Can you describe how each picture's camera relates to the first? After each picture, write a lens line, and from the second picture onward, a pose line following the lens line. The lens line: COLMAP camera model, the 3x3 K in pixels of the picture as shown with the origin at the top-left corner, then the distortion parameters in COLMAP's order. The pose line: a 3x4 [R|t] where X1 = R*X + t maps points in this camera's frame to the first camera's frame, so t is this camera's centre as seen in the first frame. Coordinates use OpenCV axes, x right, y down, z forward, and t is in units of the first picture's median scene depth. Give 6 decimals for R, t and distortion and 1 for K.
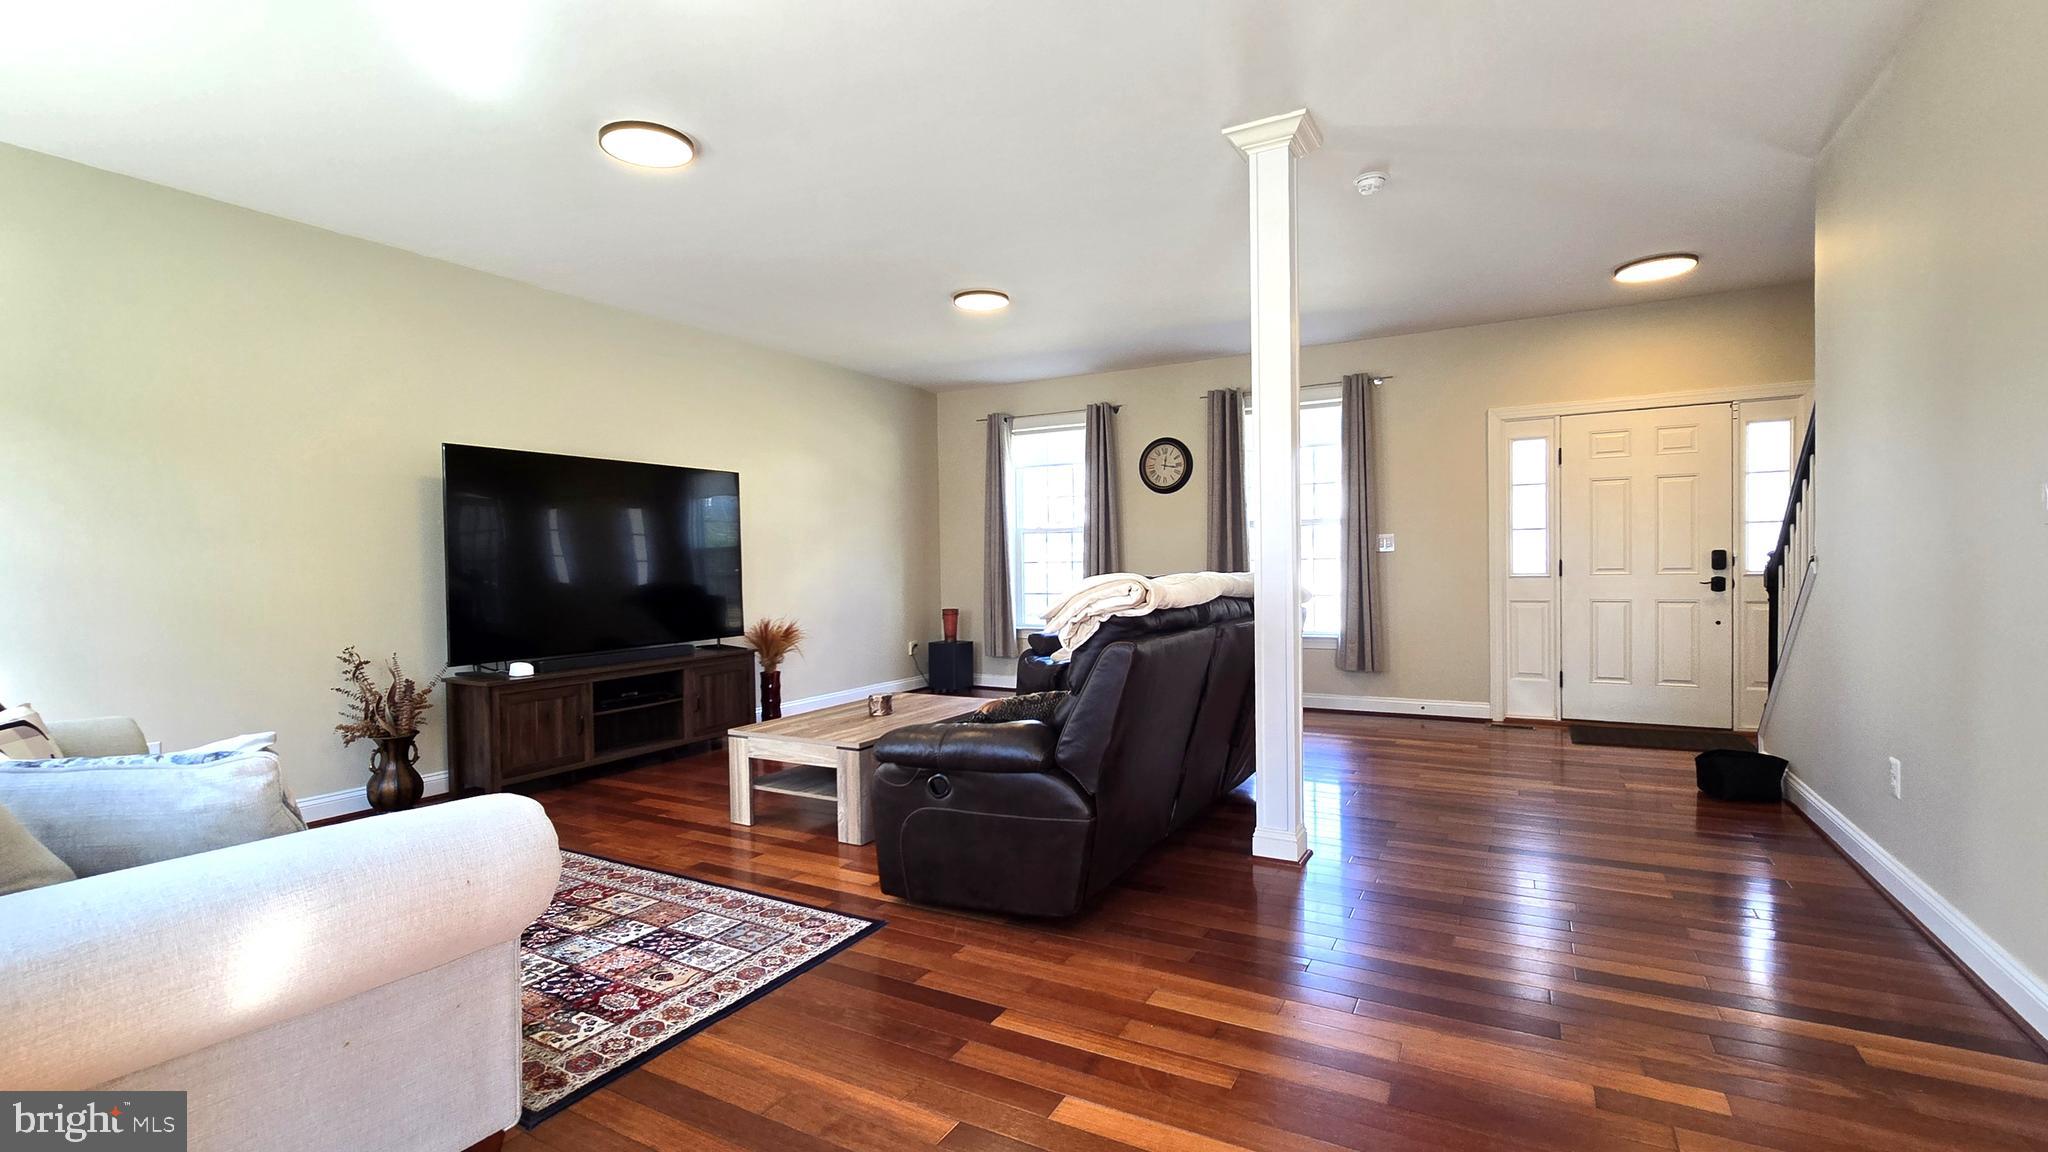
lens RADIAL K [[912.3, 0, 1027.4], [0, 912.3, 576.9], [0, 0, 1]] dist [-0.002291, 0.000143]
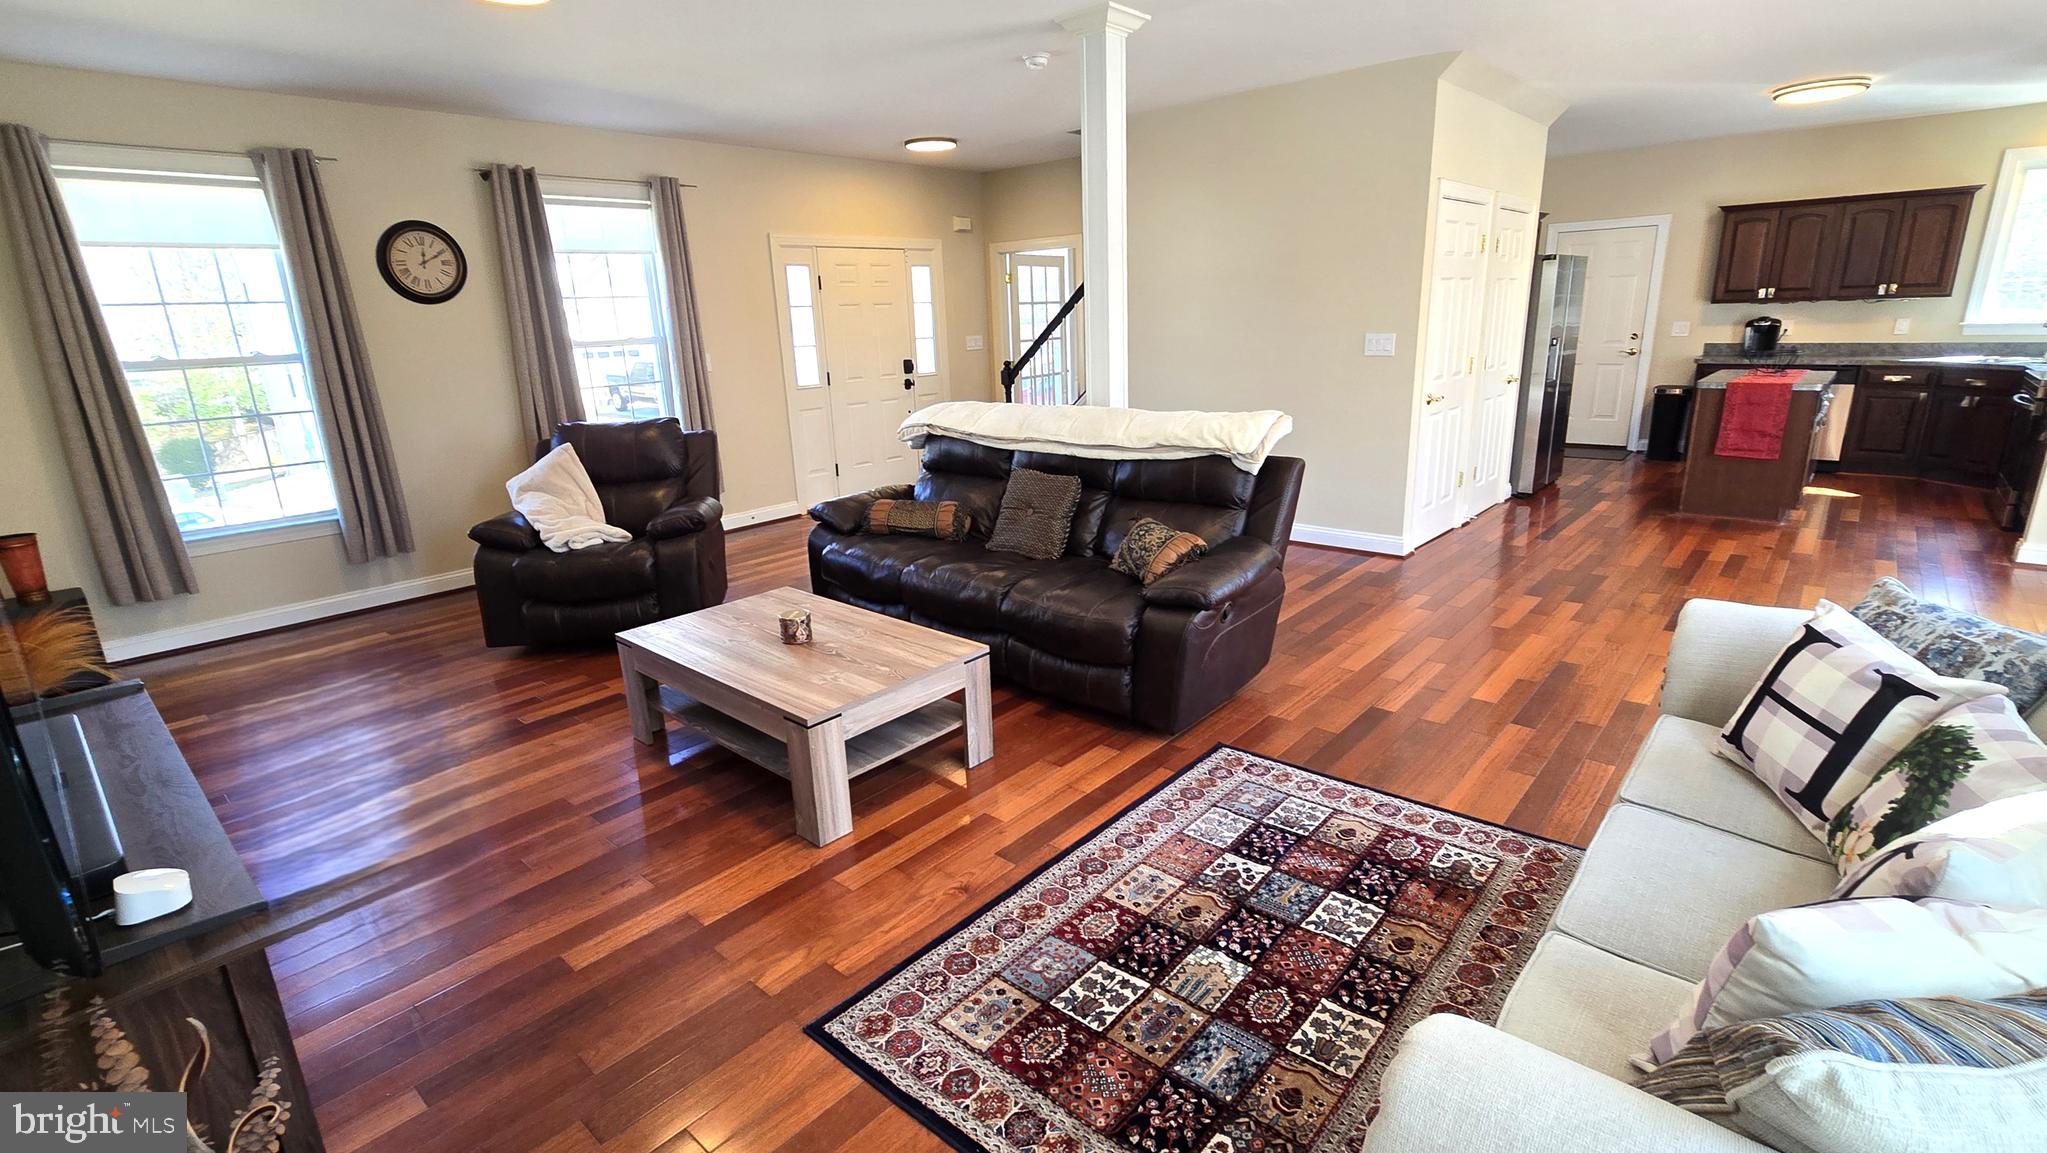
lens RADIAL K [[921.9, 0, 1028.9], [0, 921.9, 578.5], [0, 0, 1]] dist [0.000118, -0.000216]
pose [[0.210503, -0.265134, 0.940953, -0.875446], [0.048585, 0.964168, 0.260806, -0.090858], [-0.976385, -0.009184, 0.215842, 0.704125]]
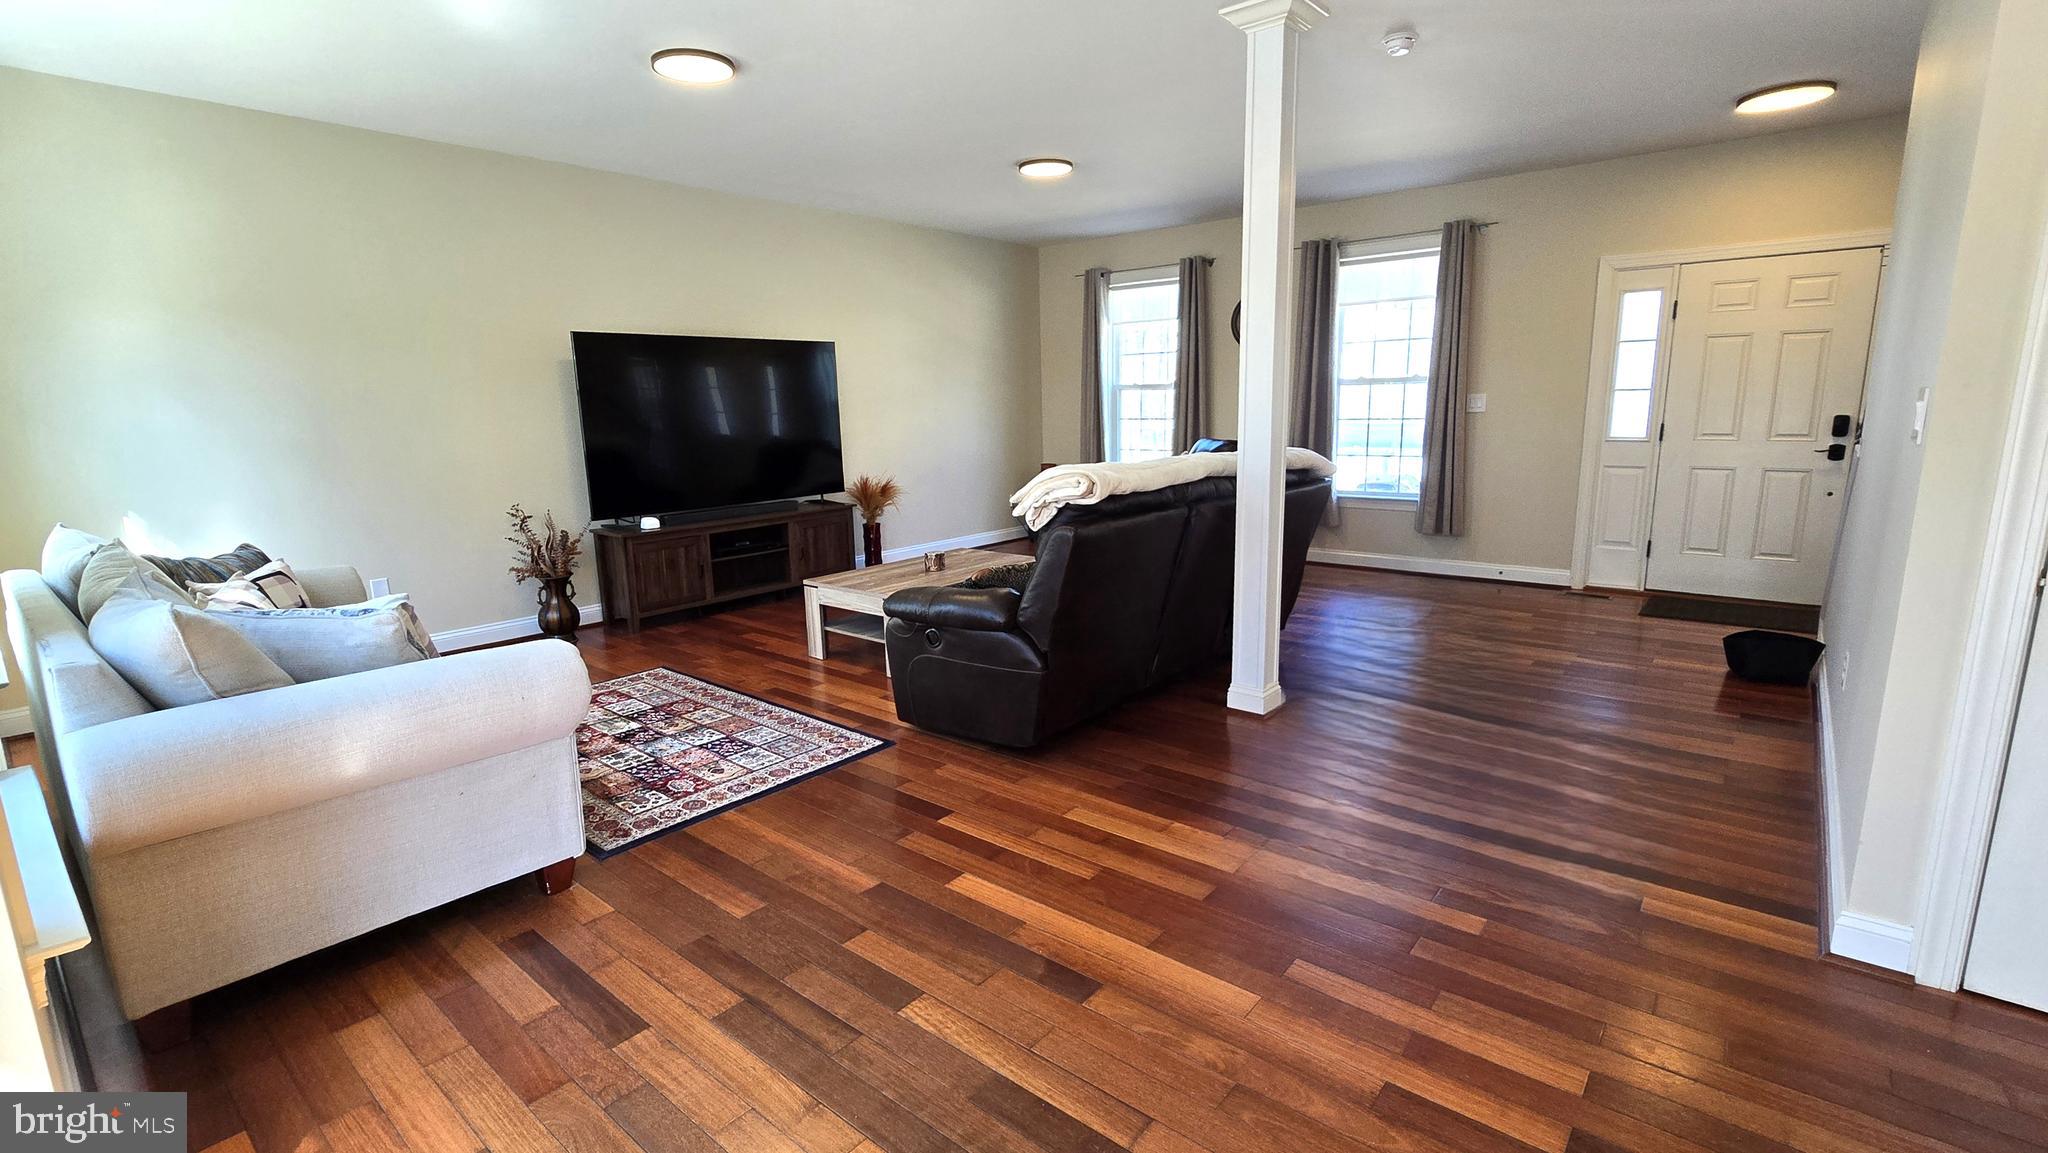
lens RADIAL K [[922.4, 0, 1029.5], [0, 922.4, 578.5], [0, 0, 1]] dist [0.000118, -0.000216]
pose [[0.983178, 0.031064, -0.179991, 0.175854], [0.001570, 0.983957, 0.178399, -0.048051], [0.182645, -0.175680, 0.967356, -0.105995]]
